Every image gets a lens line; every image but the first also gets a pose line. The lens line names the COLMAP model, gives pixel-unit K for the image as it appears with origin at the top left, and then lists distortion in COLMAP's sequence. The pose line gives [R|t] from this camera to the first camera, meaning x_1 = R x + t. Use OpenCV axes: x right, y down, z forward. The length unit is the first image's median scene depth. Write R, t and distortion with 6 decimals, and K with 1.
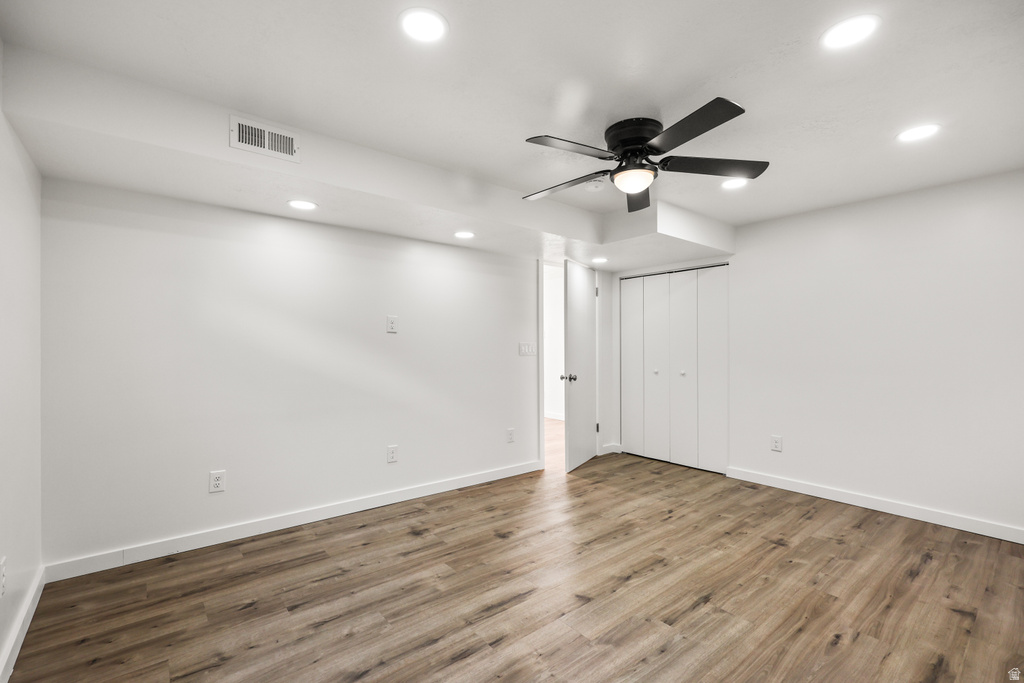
lens RADIAL K [[455.2, 0, 511.9], [0, 455.2, 343.2], [0, 0, 1]] dist [0.000596, 0.000157]
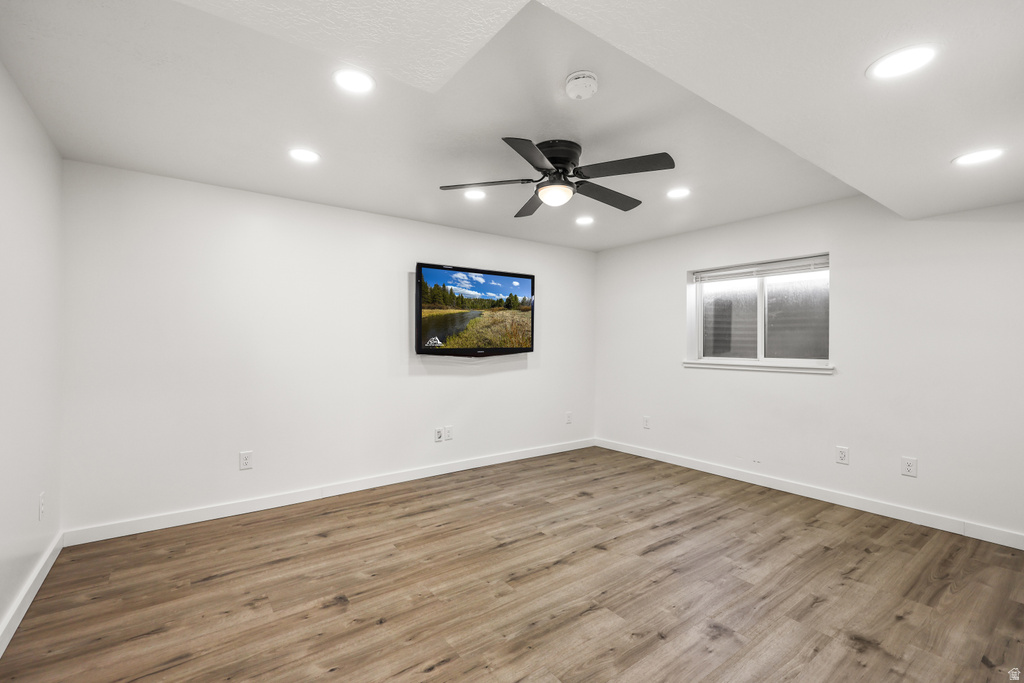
lens RADIAL K [[455.2, 0, 512.2], [0, 455.2, 342.4], [0, 0, 1]] dist [0.000596, 0.000157]
pose [[-0.998870, -0.005355, 0.047219, 0.314265], [-0.005654, 0.999965, -0.006193, 0.010708], [-0.047185, -0.006453, -0.998865, 2.080800]]
